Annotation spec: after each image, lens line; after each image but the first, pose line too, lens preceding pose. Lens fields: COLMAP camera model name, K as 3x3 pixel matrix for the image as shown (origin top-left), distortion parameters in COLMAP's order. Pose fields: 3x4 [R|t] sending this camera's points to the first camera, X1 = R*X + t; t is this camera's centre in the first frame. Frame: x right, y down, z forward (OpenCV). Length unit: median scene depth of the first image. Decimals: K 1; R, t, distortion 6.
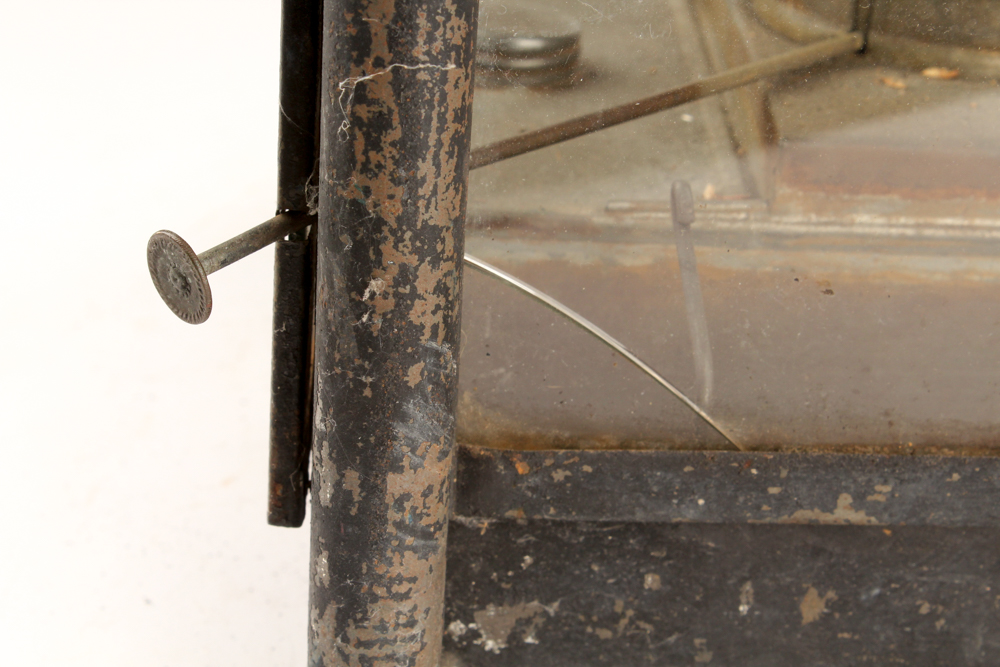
lens RADIAL K [[2528.2, 0, 500.5], [0, 2528.2, 334.5], [0, 0, 1]] dist [-0.069344, 0.000000]
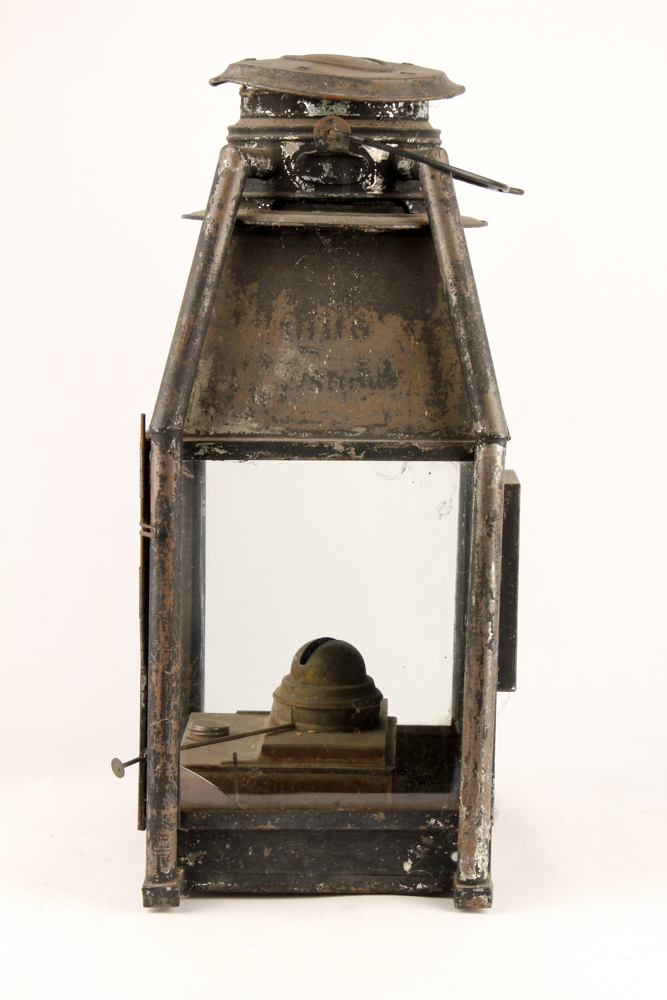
lens RADIAL K [[2528.2, 0, 336.7], [0, 2528.2, 499.3], [0, 0, 1]] dist [-0.069344, 0.000000]
pose [[0.999237, -0.021155, -0.032840, 0.409764], [0.012116, 0.967051, -0.254294, 0.638995], [0.037137, 0.253702, 0.966569, -3.367790]]
